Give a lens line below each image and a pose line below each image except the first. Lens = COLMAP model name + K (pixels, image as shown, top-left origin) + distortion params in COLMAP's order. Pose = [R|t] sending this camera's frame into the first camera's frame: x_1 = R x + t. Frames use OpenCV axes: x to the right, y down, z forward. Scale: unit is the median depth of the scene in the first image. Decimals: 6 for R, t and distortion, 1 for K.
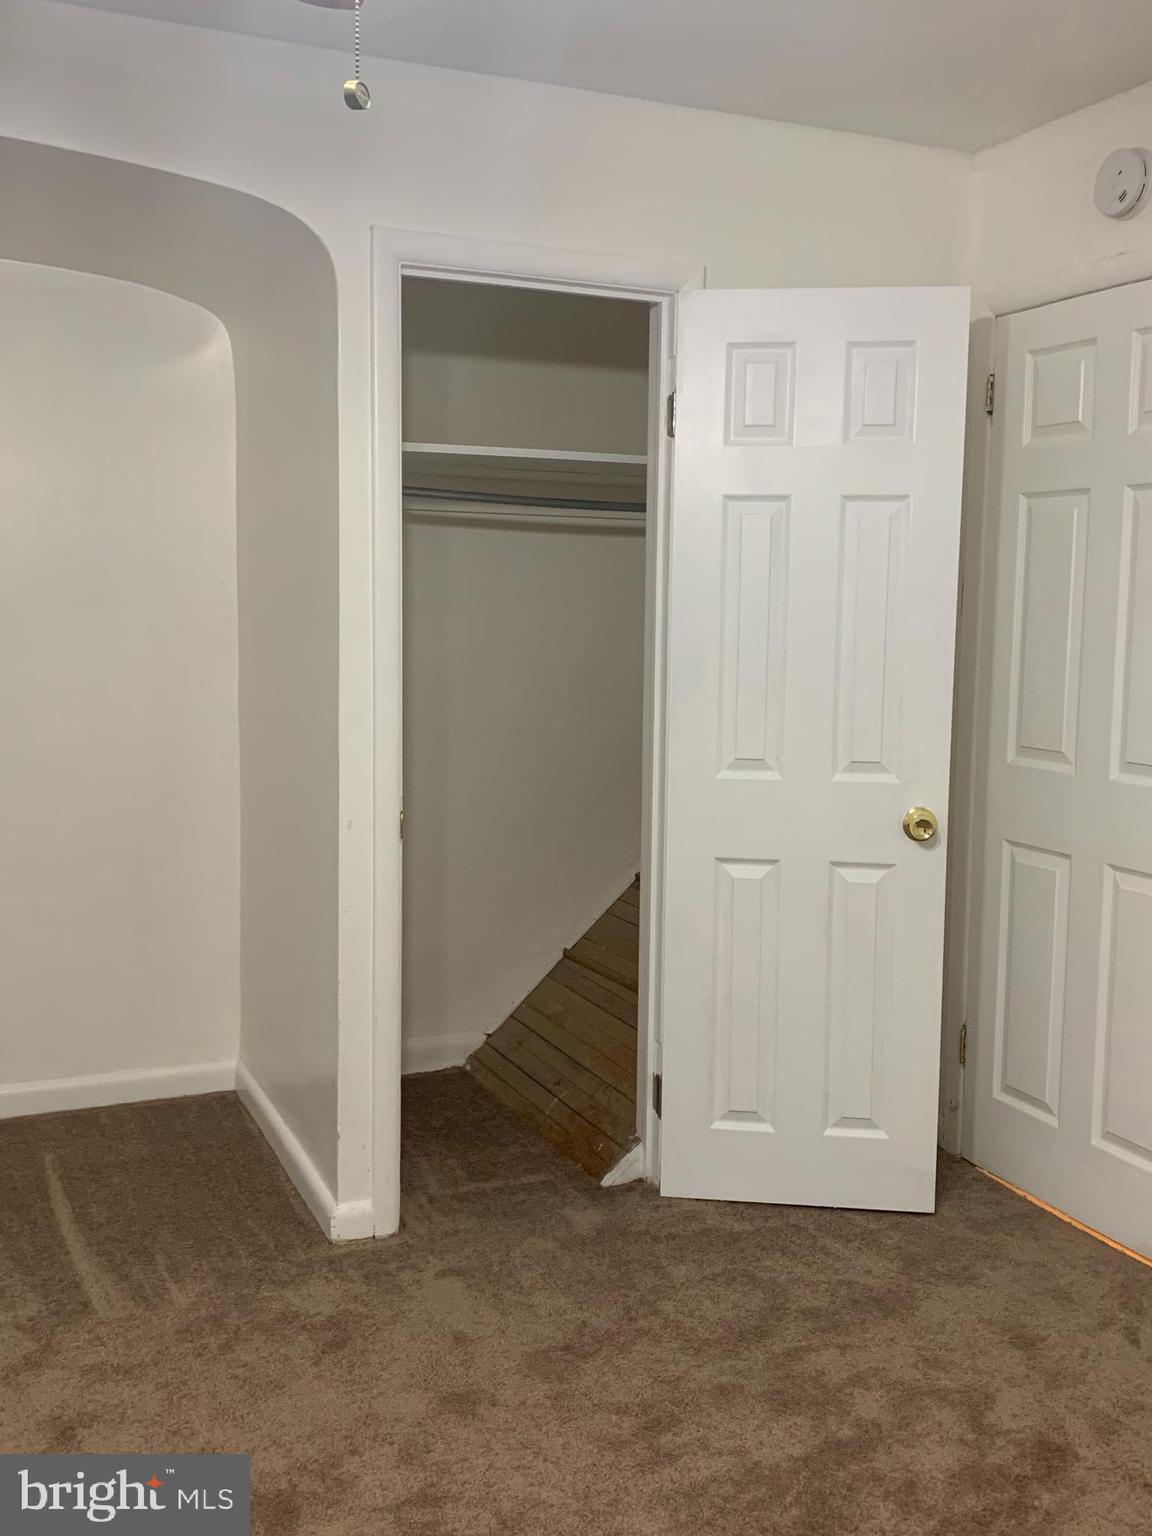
lens RADIAL K [[1517.9, 0, 577.0], [0, 1517.9, 771.2], [0, 0, 1]] dist [0.006147, 0.000000]
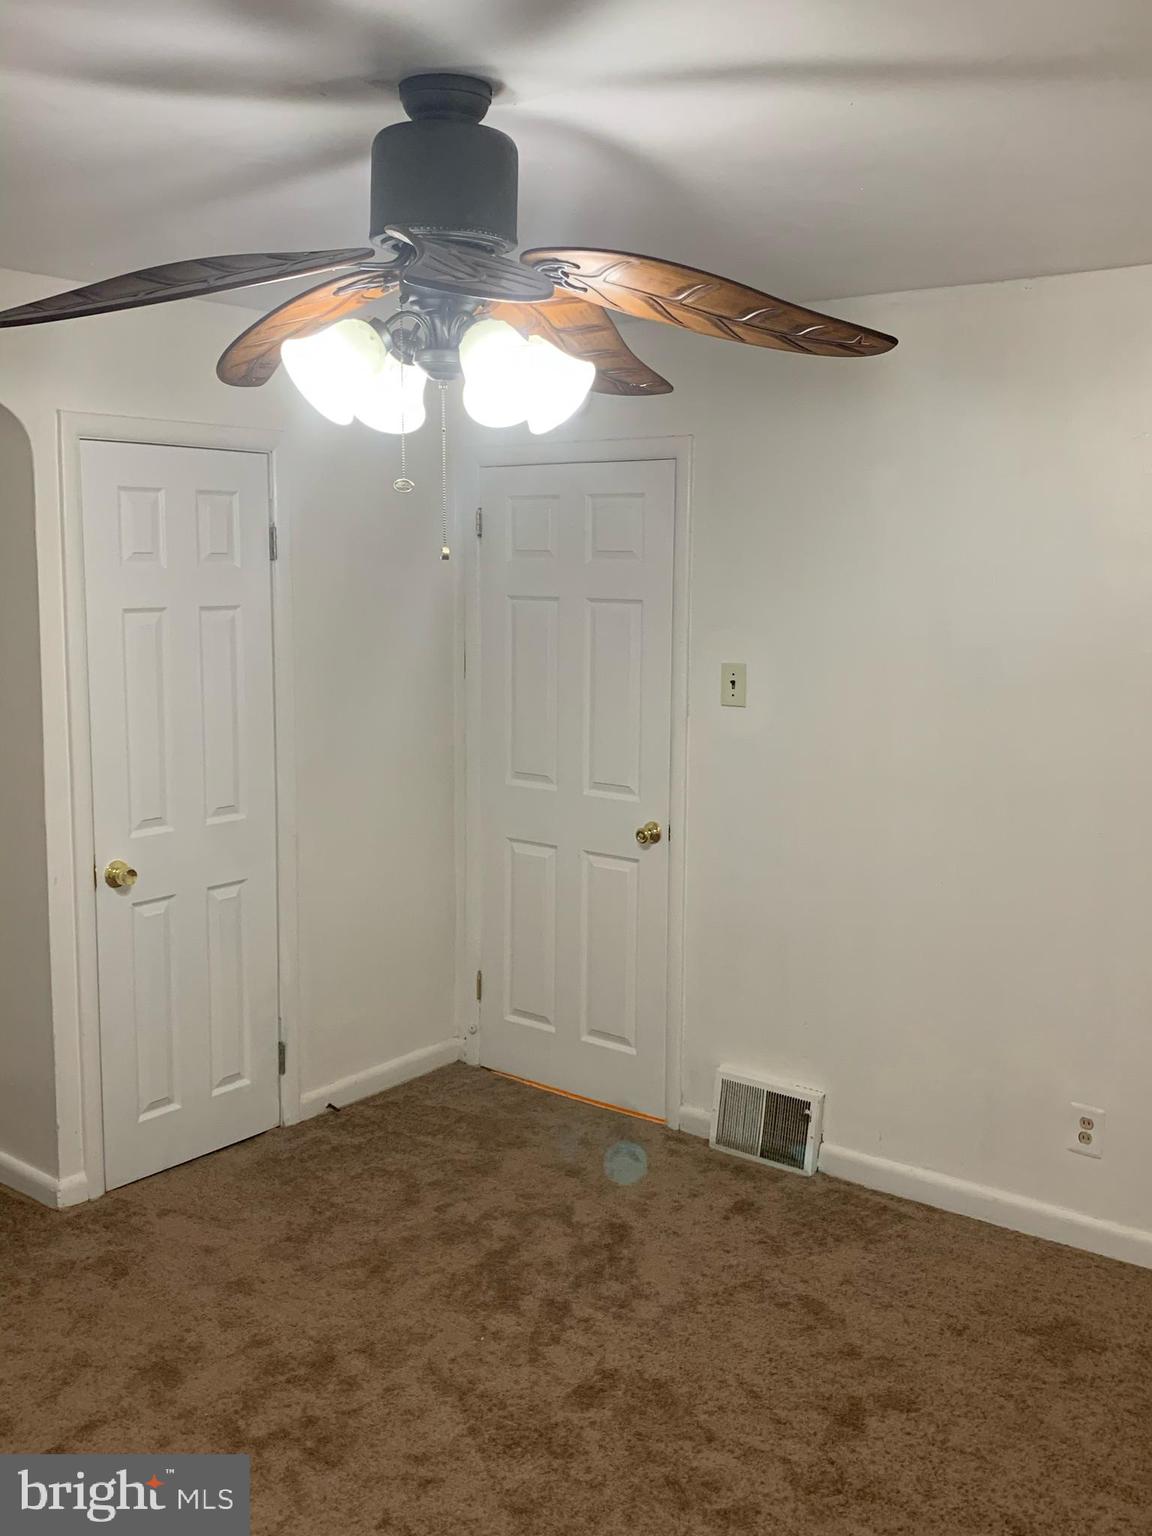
lens RADIAL K [[1517.9, 0, 572.9], [0, 1517.9, 772.7], [0, 0, 1]] dist [0.006147, 0.000000]
pose [[0.887030, -0.072700, 0.455952, -0.378751], [0.058106, 0.997252, 0.045966, -0.096333], [-0.458041, -0.014280, 0.888816, -0.353112]]
